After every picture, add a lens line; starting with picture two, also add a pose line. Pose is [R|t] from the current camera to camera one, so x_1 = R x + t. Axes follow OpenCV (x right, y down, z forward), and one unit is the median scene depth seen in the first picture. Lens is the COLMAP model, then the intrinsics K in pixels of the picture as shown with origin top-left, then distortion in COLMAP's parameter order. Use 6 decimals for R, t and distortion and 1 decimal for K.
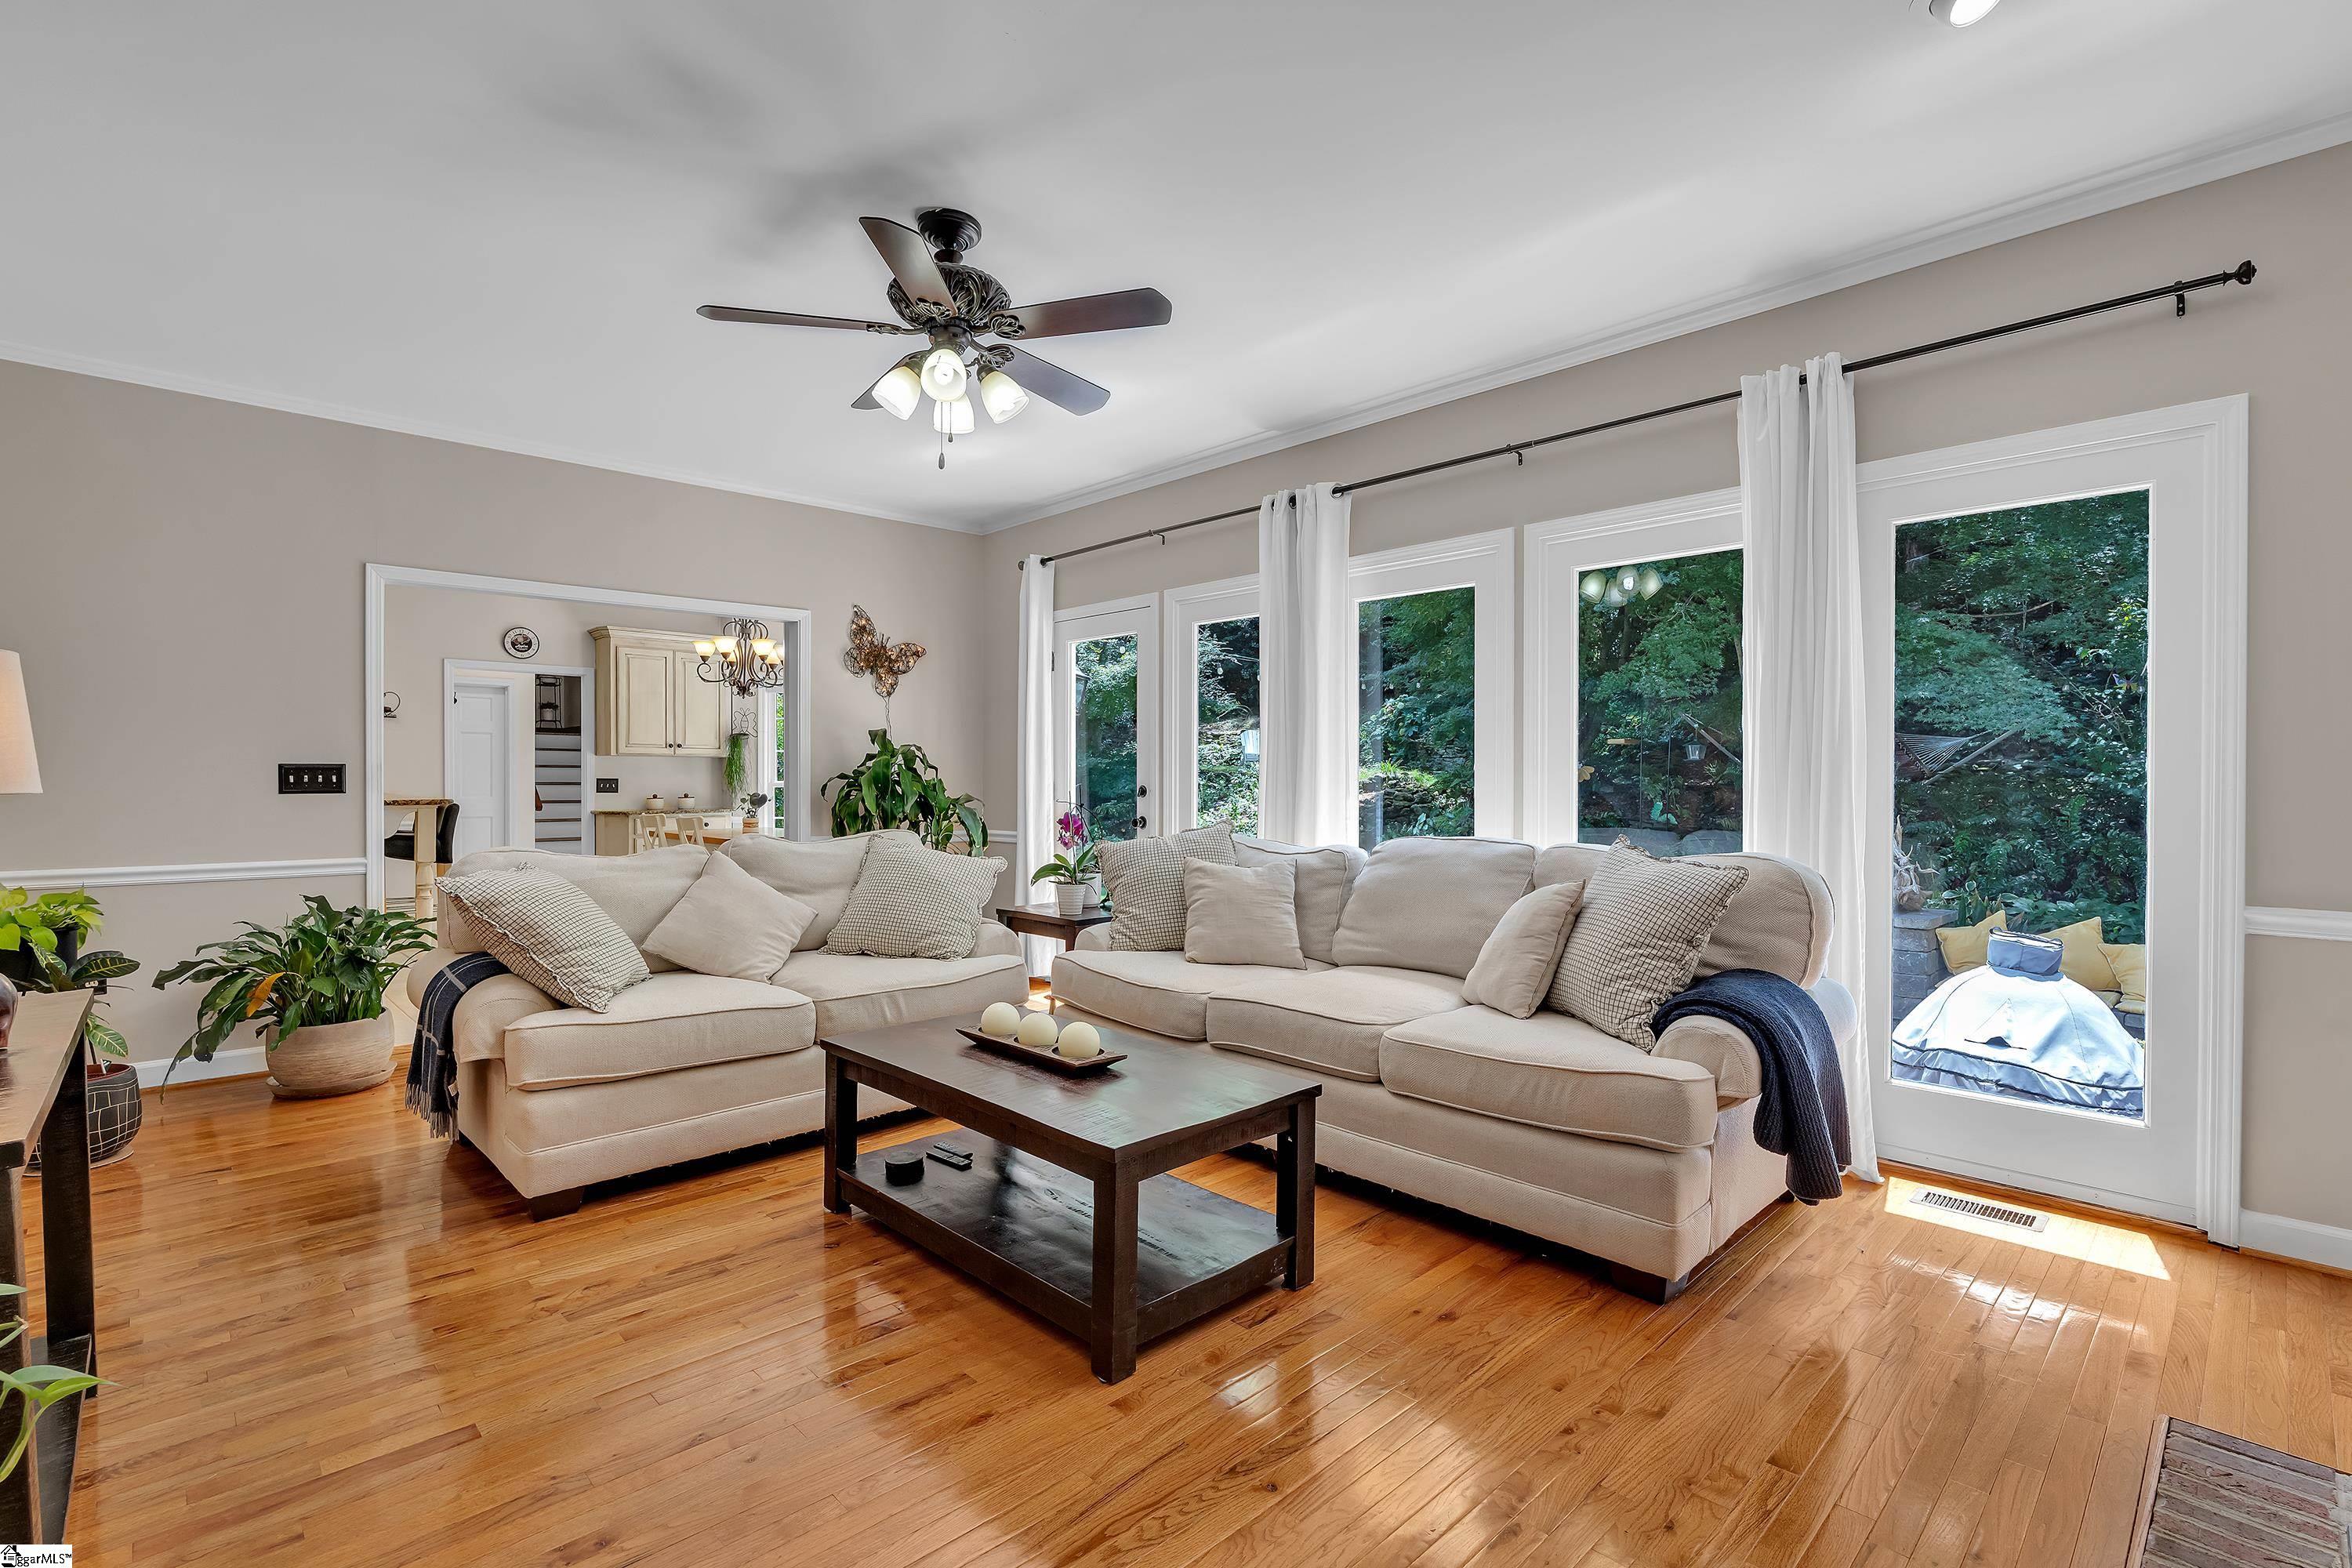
lens RADIAL K [[1045.7, 0, 1137.2], [0, 1045.7, 764.4], [0, 0, 1]] dist [-0.003339, -0.000869]
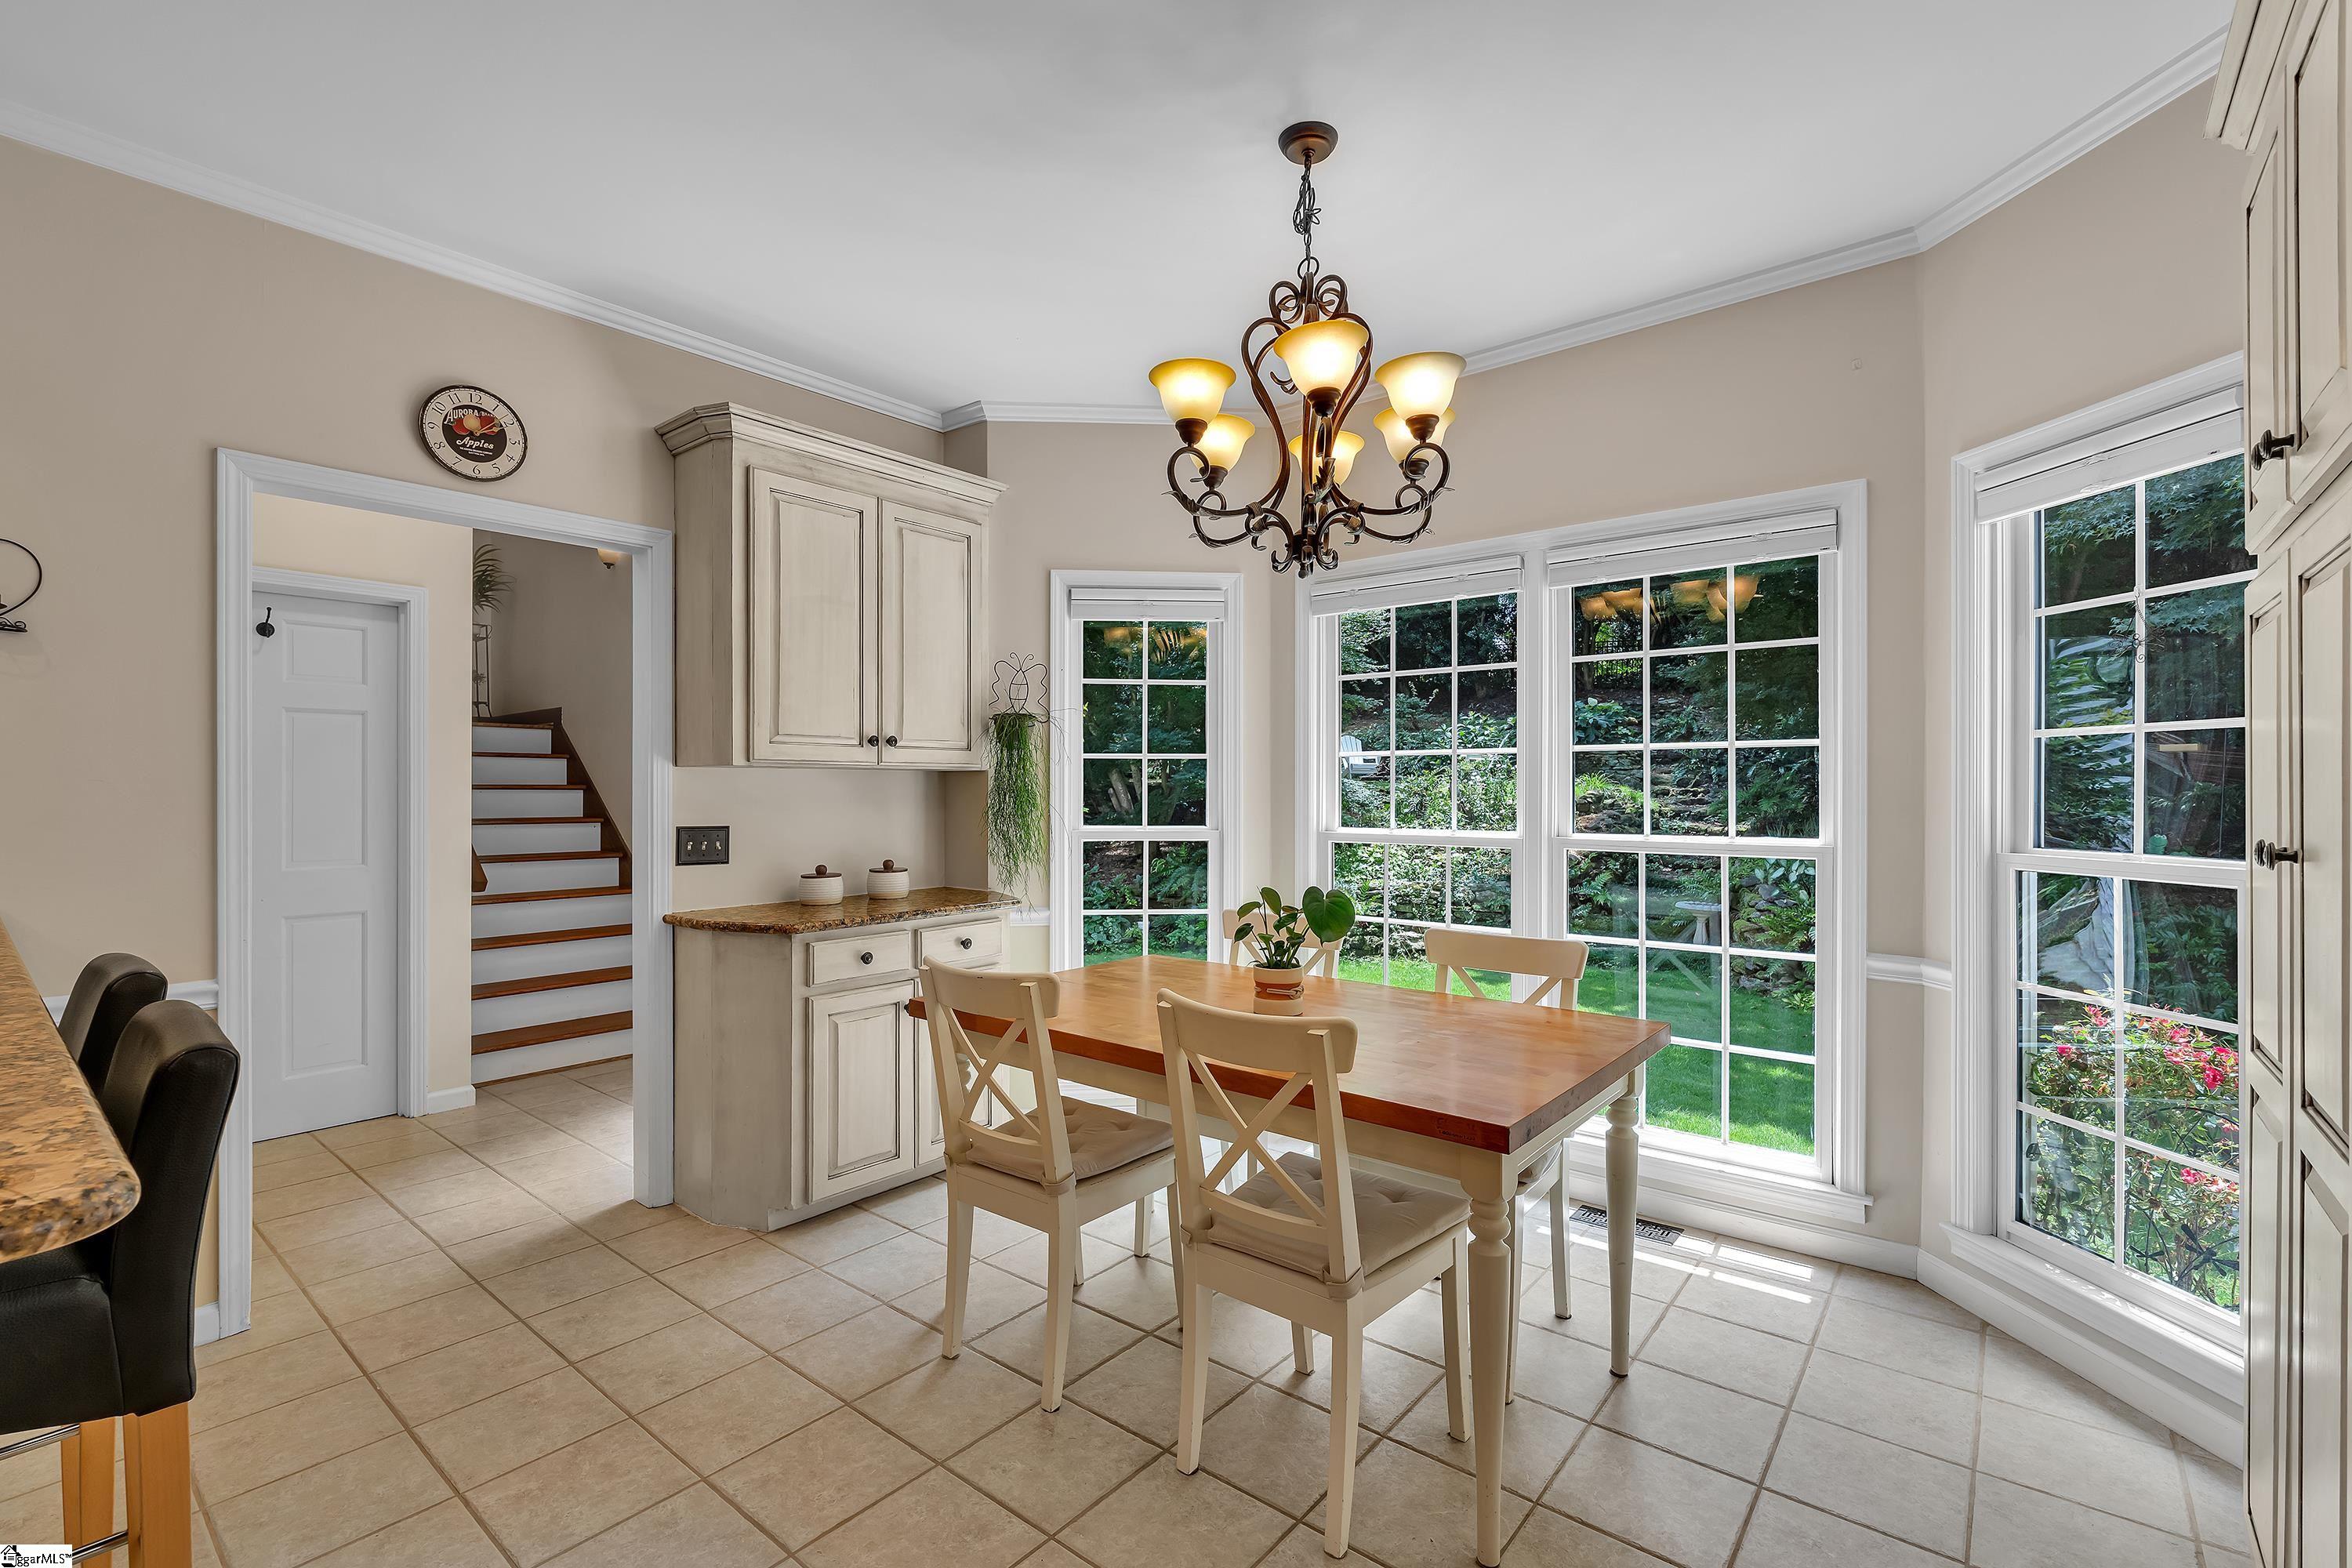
lens RADIAL K [[1045.7, 0, 1175.0], [0, 1045.7, 779.9], [0, 0, 1]] dist [-0.003339, -0.000869]
pose [[0.992647, 0.004482, 0.120961, -0.385455], [-0.004151, 0.999987, -0.002985, -0.003036], [-0.120973, 0.002461, 0.992653, 0.606644]]
